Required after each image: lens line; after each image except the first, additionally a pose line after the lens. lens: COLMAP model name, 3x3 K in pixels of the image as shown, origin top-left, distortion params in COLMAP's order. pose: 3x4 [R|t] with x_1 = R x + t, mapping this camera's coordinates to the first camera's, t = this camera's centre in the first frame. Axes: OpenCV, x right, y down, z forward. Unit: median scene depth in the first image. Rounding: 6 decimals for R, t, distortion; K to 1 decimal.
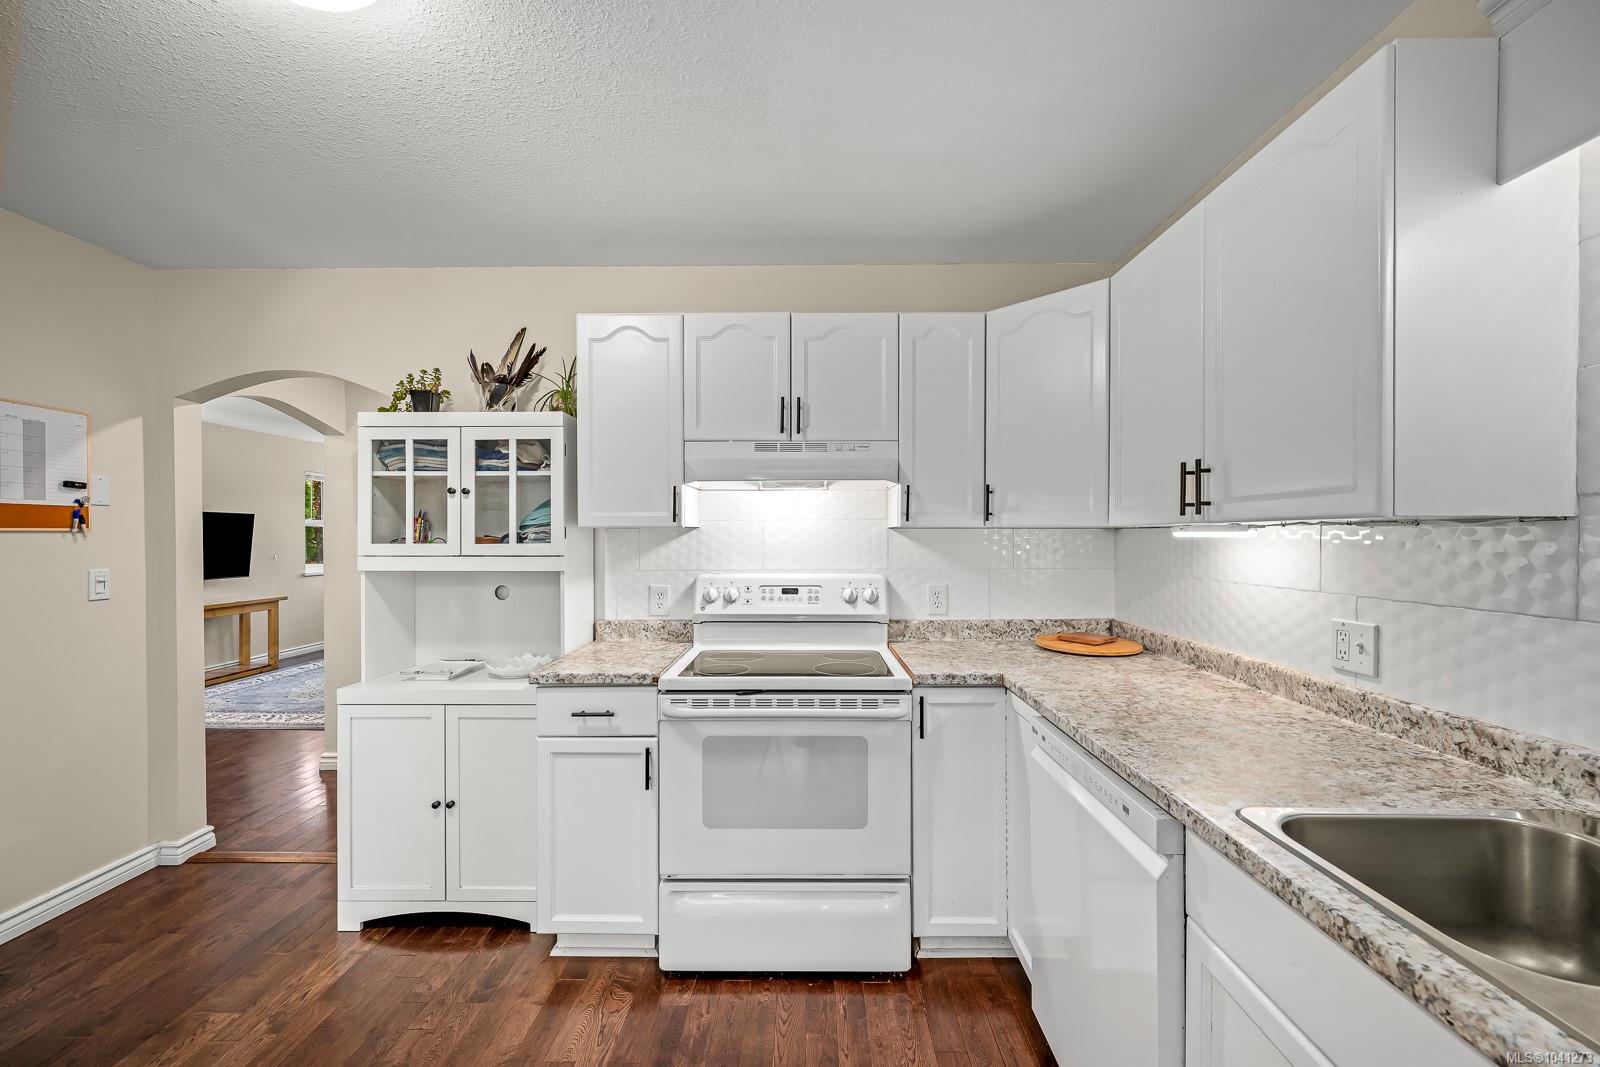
lens RADIAL K [[628.2, 0, 802.5], [0, 628.2, 541.1], [0, 0, 1]] dist [0.003690, 0.000201]
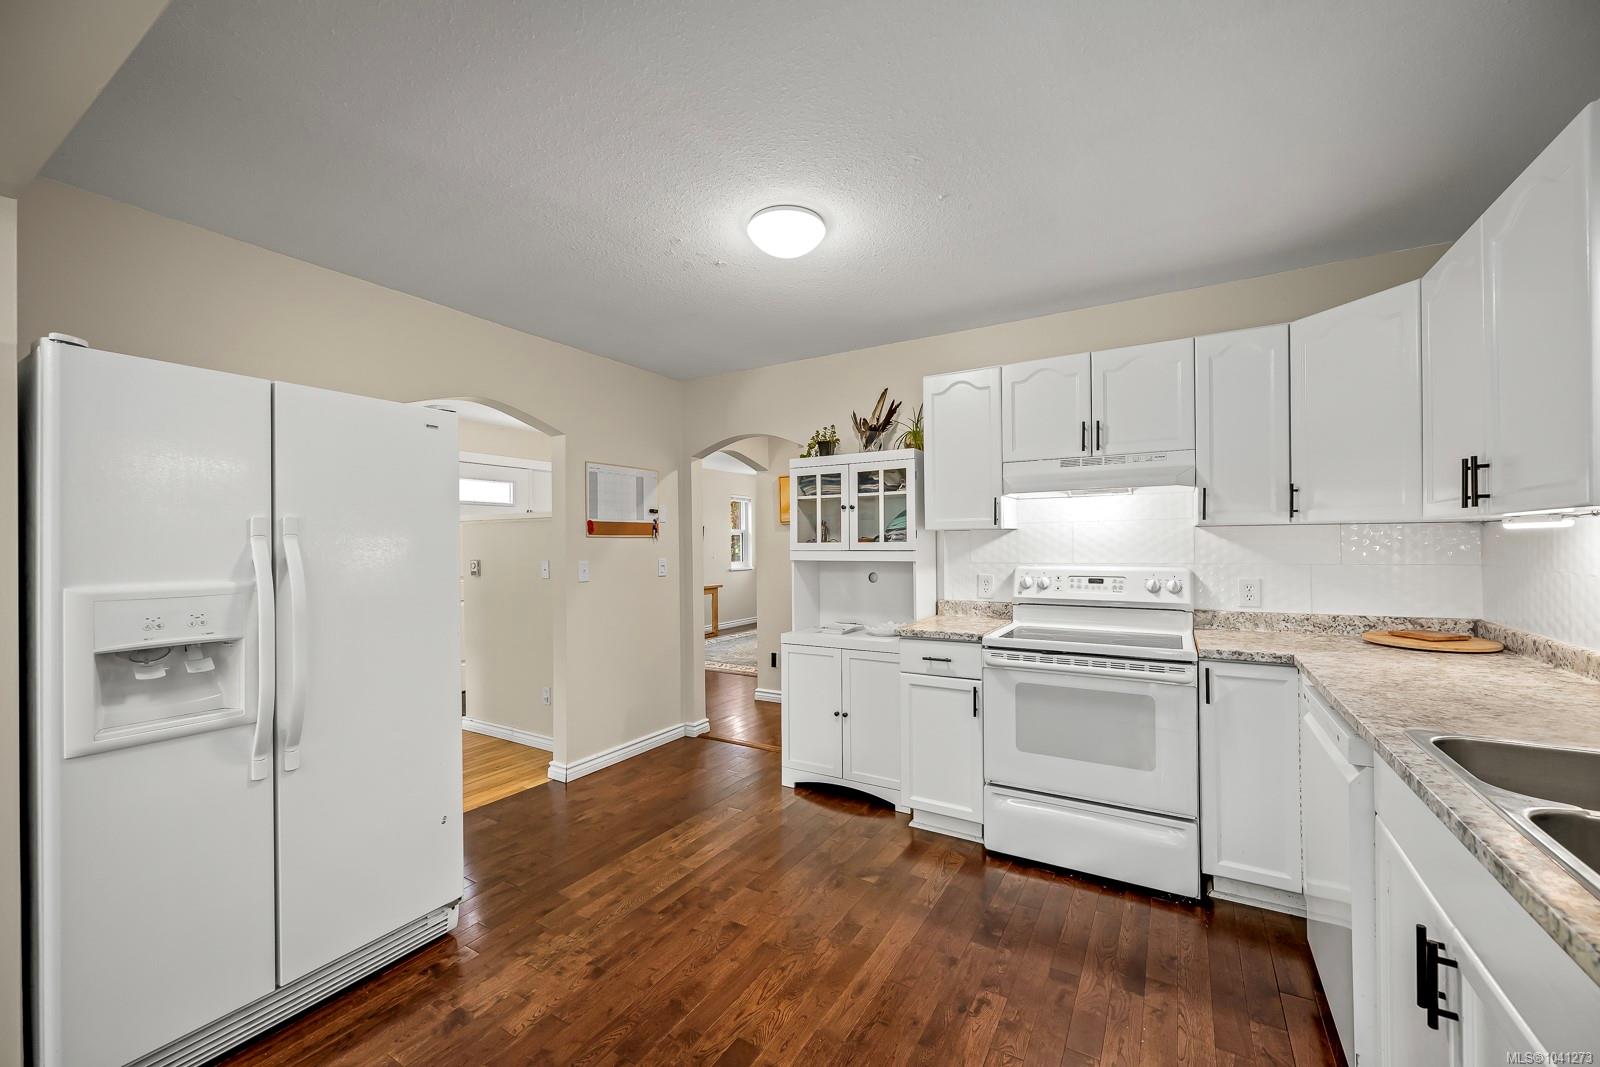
lens RADIAL K [[628.2, 0, 811.9], [0, 628.2, 540.5], [0, 0, 1]] dist [0.003690, 0.000201]
pose [[0.871624, -0.008205, -0.490107, 0.105127], [0.003484, 0.999938, -0.010545, 0.015306], [0.490163, 0.007484, 0.871599, -0.332635]]
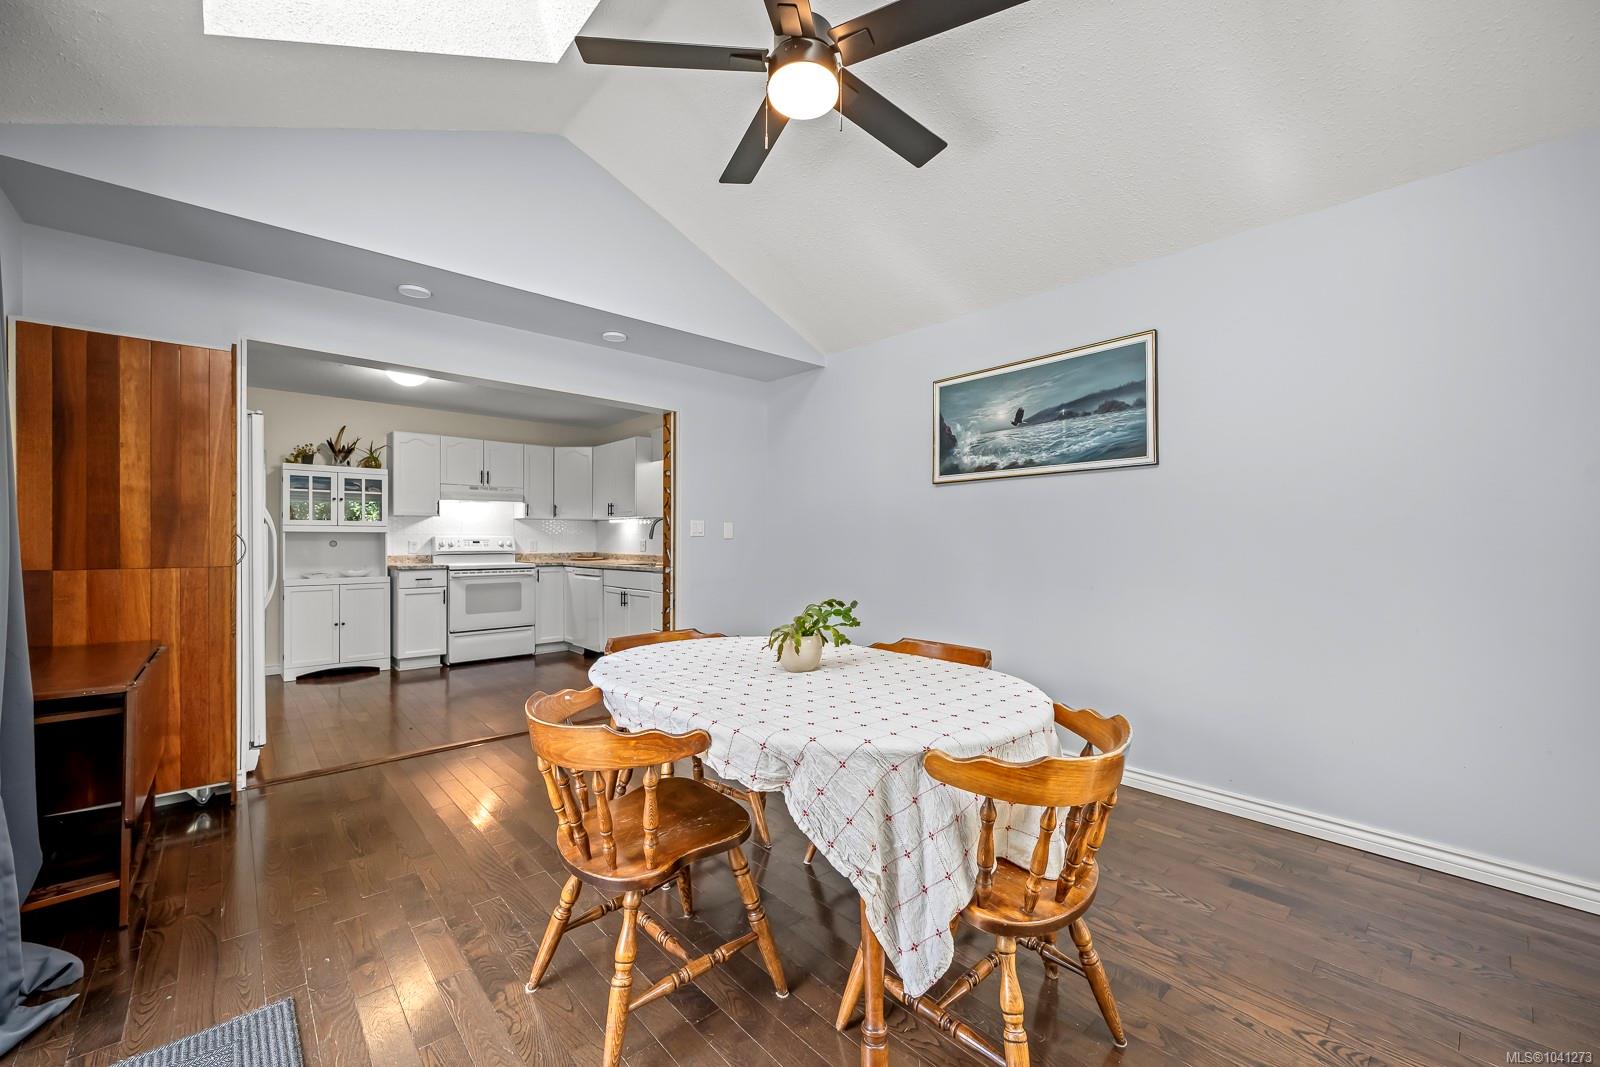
lens RADIAL K [[628.2, 0, 796.4], [0, 628.2, 534.0], [0, 0, 1]] dist [0.003690, 0.000201]
pose [[0.732518, 0.006865, 0.680713, -0.901672], [0.006999, 0.999820, -0.017616, 0.110841], [-0.680711, 0.017668, 0.732339, -1.982130]]
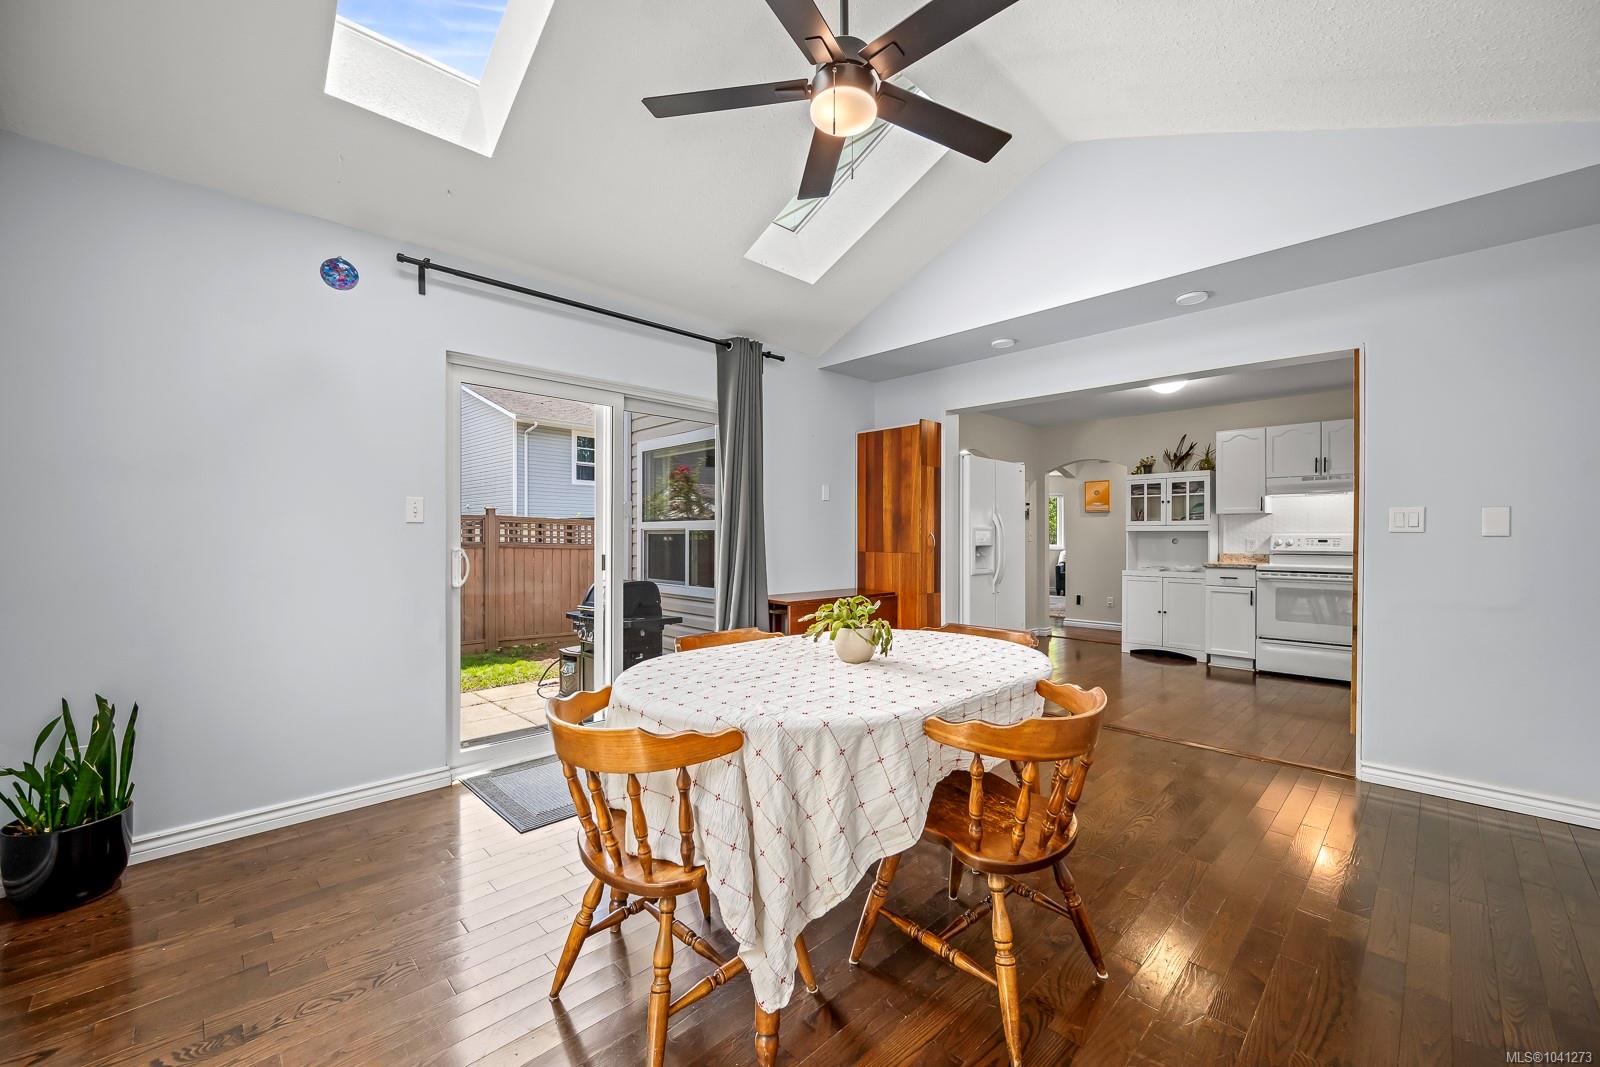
lens RADIAL K [[628.2, 0, 809.2], [0, 628.2, 535.0], [0, 0, 1]] dist [0.003690, 0.000201]
pose [[0.704130, 0.000935, -0.710071, 0.309367], [-0.011820, 0.999876, -0.010405, 0.113488], [0.709973, 0.015719, 0.704054, -2.043178]]
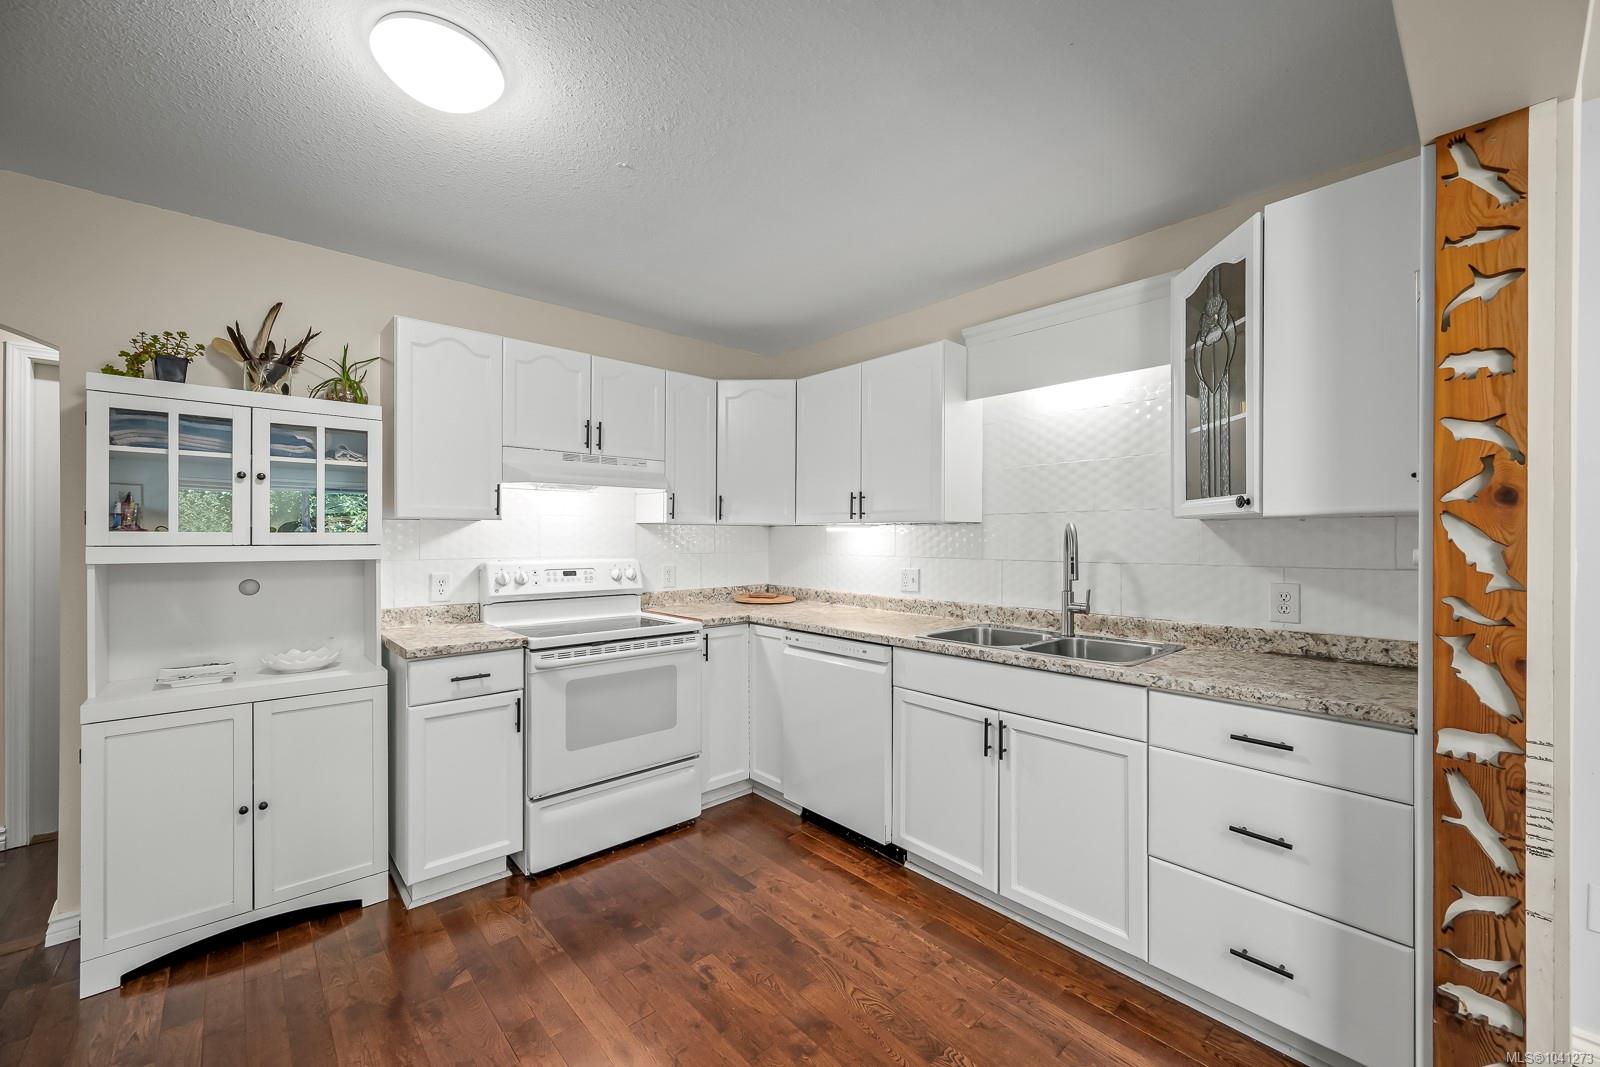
lens RADIAL K [[628.2, 0, 791.9], [0, 628.2, 538.8], [0, 0, 1]] dist [0.003690, 0.000201]
pose [[0.747035, 0.000821, 0.664785, -0.568042], [0.001954, 0.999992, -0.003431, 0.018908], [-0.664782, 0.003861, 0.747027, -0.235600]]
